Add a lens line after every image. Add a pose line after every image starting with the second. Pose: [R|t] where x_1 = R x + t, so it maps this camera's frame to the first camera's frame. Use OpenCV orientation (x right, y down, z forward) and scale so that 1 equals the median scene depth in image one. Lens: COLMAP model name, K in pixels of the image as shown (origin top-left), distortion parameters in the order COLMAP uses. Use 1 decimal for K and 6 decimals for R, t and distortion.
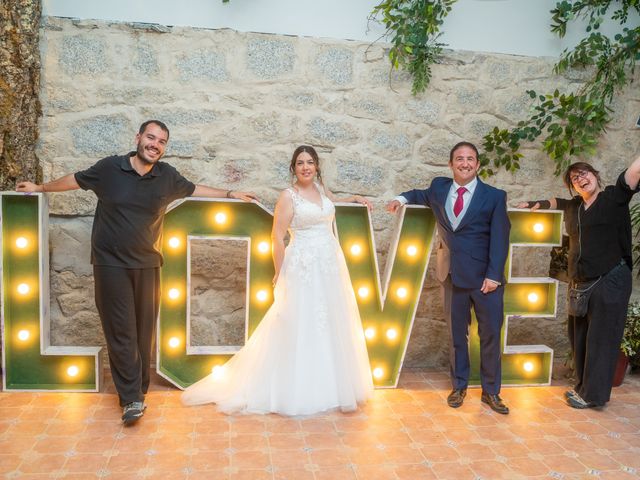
lens RADIAL K [[708.7, 0, 320.0], [0, 708.7, 240.0], [0, 0, 1]] dist [-0.083345, 0.035445]
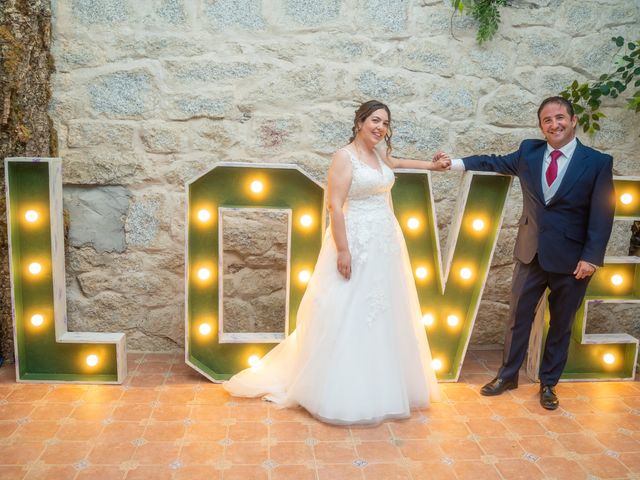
lens RADIAL K [[656.3, 0, 310.0], [0, 656.3, 249.6], [0, 0, 1]] dist [-0.082302, 0.024787]
pose [[0.998141, 0.003629, -0.060845, -0.025299], [0.000274, 0.997949, 0.064020, -0.005688], [0.060953, -0.063917, 0.996092, 0.190990]]
